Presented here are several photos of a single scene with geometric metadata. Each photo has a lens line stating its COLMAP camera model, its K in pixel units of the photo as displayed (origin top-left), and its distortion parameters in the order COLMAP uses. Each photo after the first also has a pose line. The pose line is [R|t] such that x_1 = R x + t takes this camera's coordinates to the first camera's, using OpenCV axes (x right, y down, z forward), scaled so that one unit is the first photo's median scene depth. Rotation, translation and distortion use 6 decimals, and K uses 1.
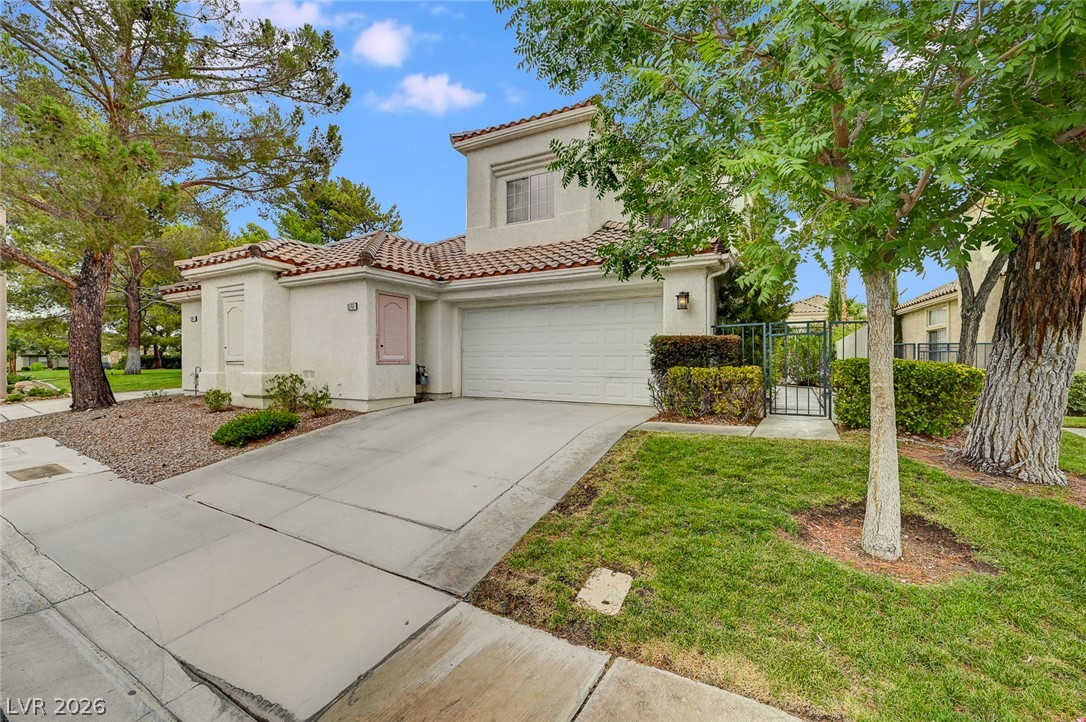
lens RADIAL K [[455.6, 0, 547.5], [0, 455.6, 360.7], [0, 0, 1]] dist [-0.003878, -0.000076]
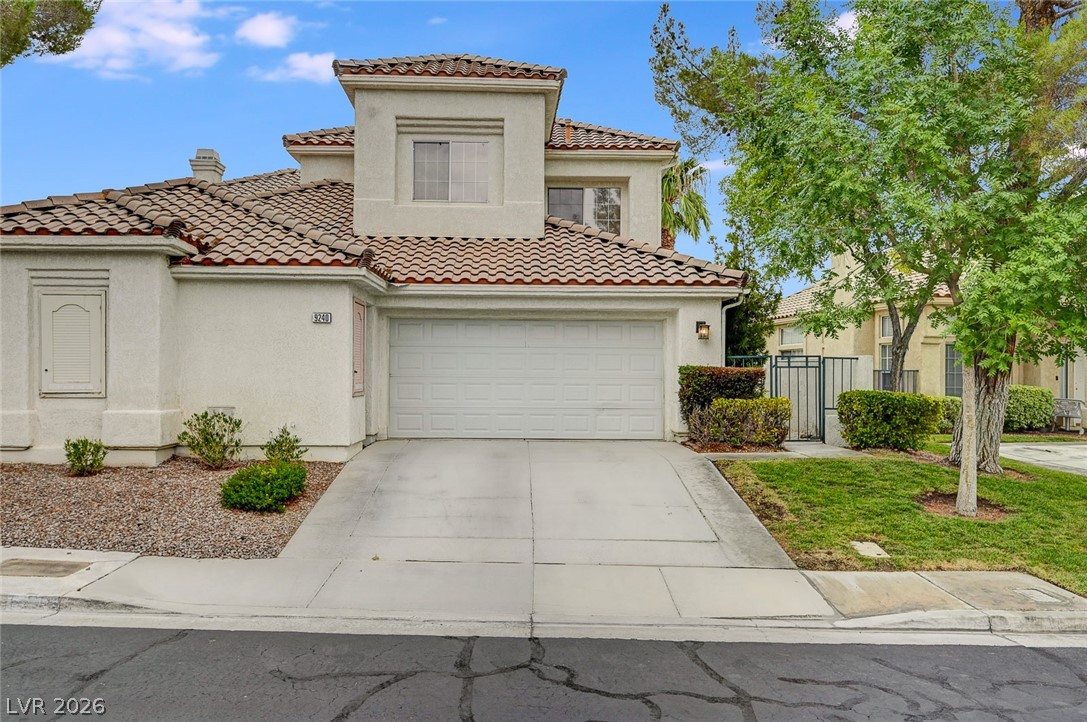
lens RADIAL K [[788.6, 0, 543.5], [0, 788.6, 361.0], [0, 0, 1]] dist [-0.003465, -0.000198]
pose [[0.861952, 0.012492, 0.506836, -0.735601], [-0.004962, 0.999856, -0.016205, -0.030458], [-0.506966, 0.011453, 0.861890, -0.253760]]
